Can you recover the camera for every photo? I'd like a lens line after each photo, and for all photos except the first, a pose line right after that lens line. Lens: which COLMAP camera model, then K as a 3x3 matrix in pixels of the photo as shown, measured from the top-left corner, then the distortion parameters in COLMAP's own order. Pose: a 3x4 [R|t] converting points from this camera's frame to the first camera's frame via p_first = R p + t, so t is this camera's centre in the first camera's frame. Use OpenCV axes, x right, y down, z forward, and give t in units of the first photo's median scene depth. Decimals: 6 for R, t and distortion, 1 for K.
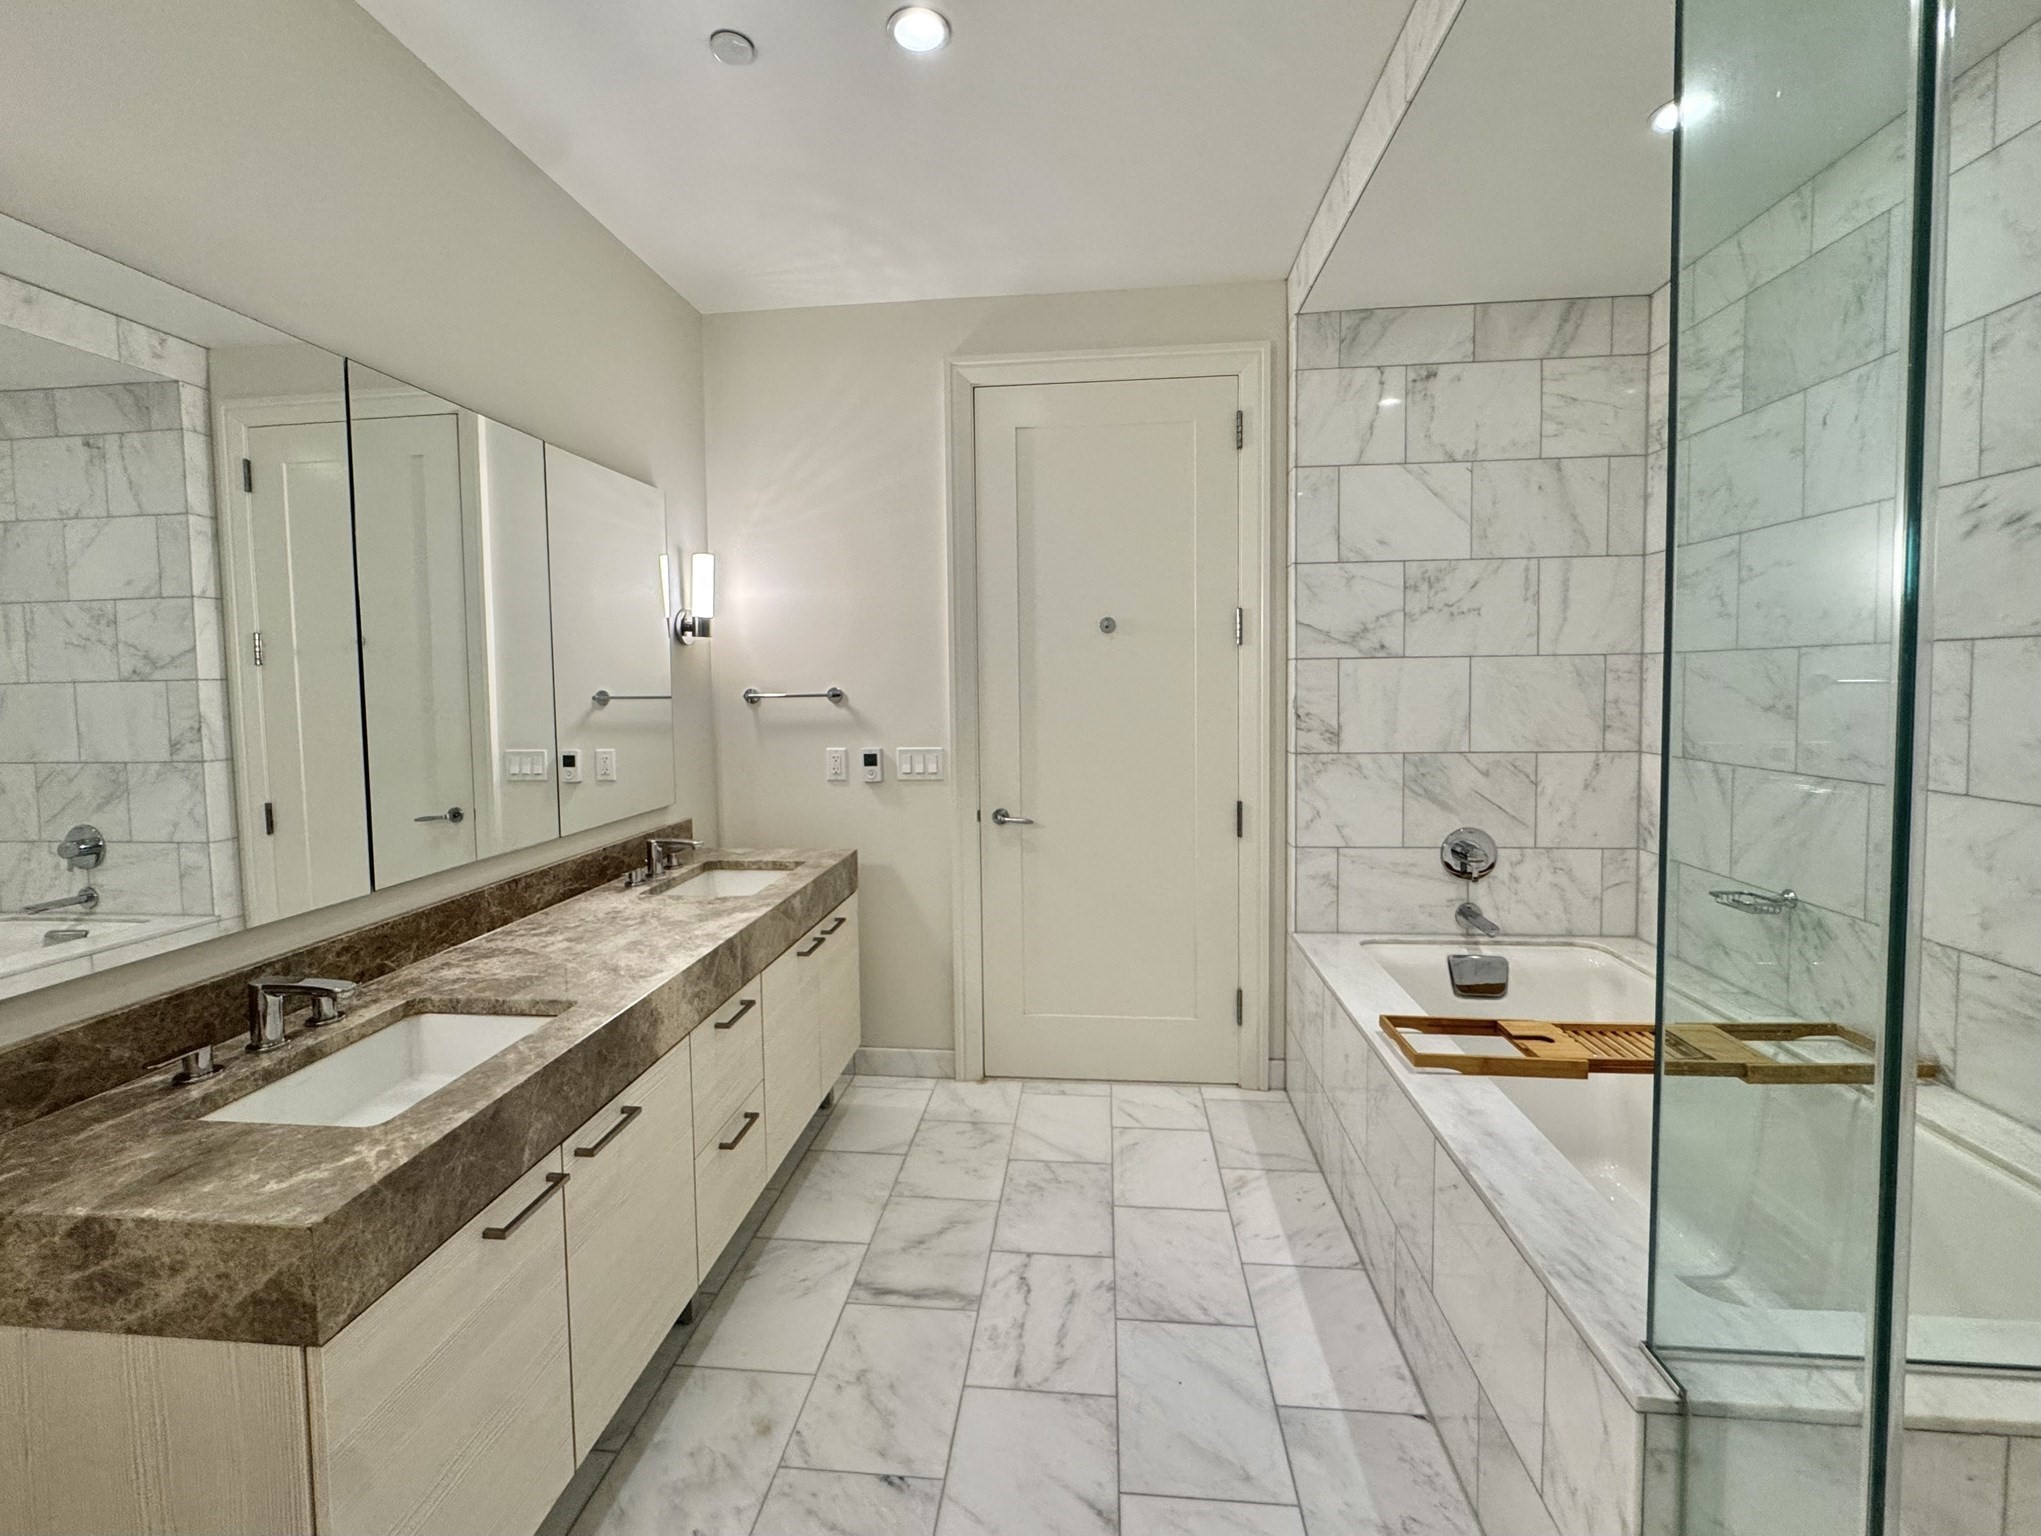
lens RADIAL K [[856.7, 0, 1020.9], [0, 856.7, 720.2], [0, 0, 1]] dist [-0.000815, 0.000901]
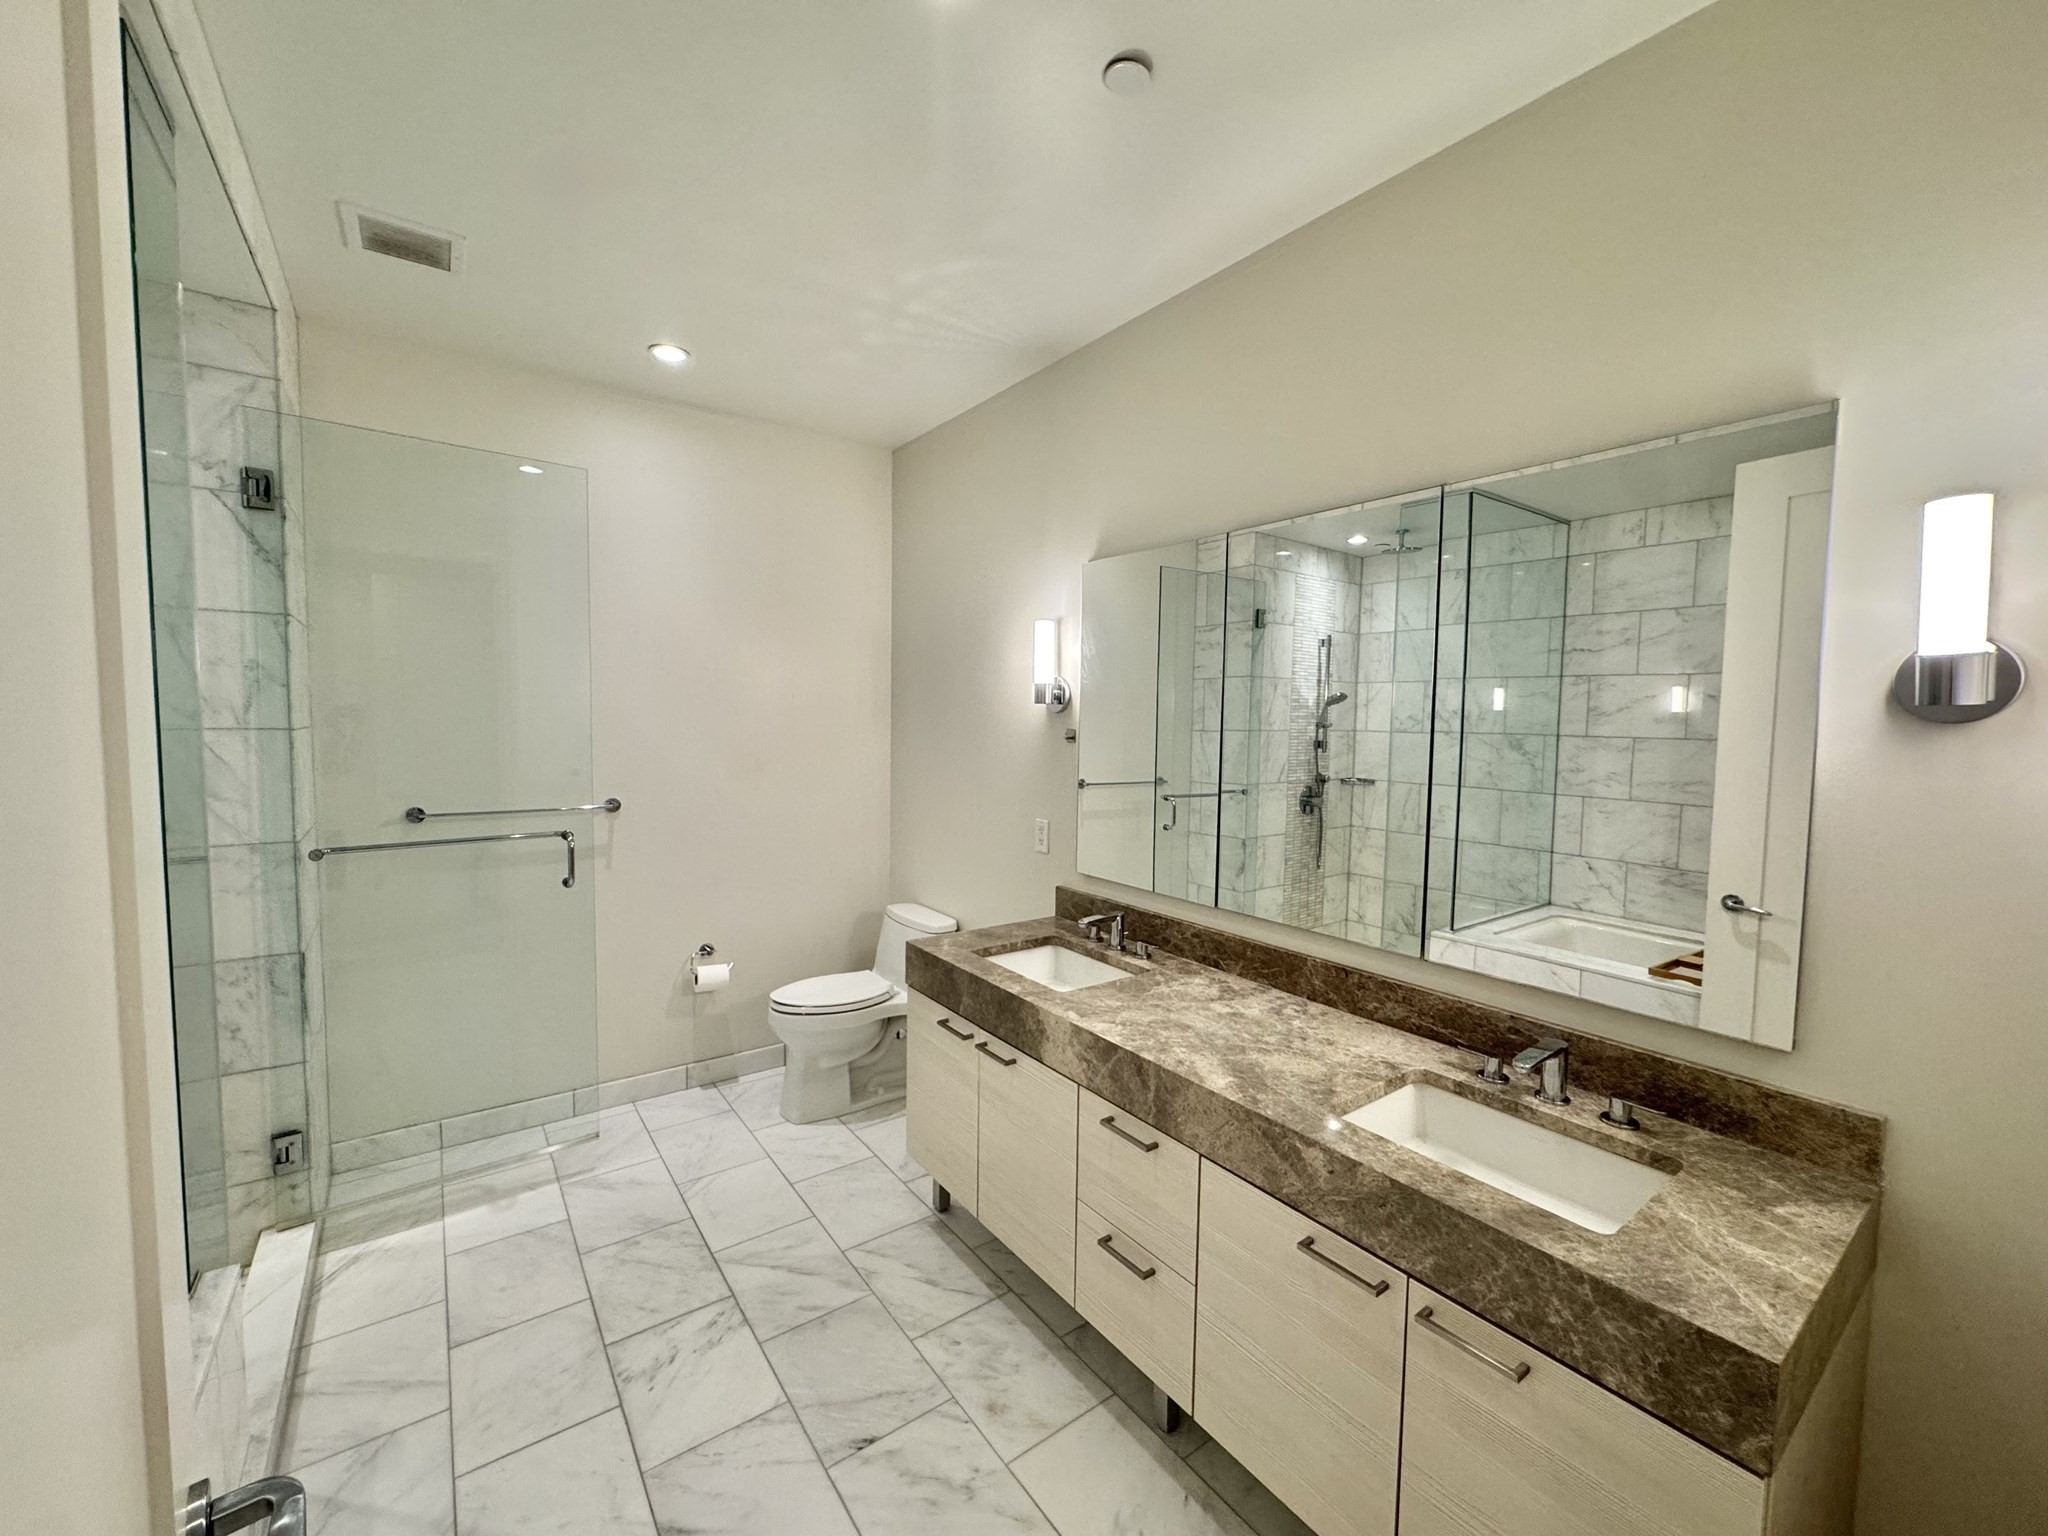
lens RADIAL K [[817.4, 0, 1025.2], [0, 817.4, 766.1], [0, 0, 1]] dist [-0.003738, 0.001021]
pose [[-0.744240, 0.044986, -0.666395, 0.268720], [-0.036396, 0.993515, 0.107717, -0.120428], [0.666919, 0.104421, -0.737777, 1.271548]]
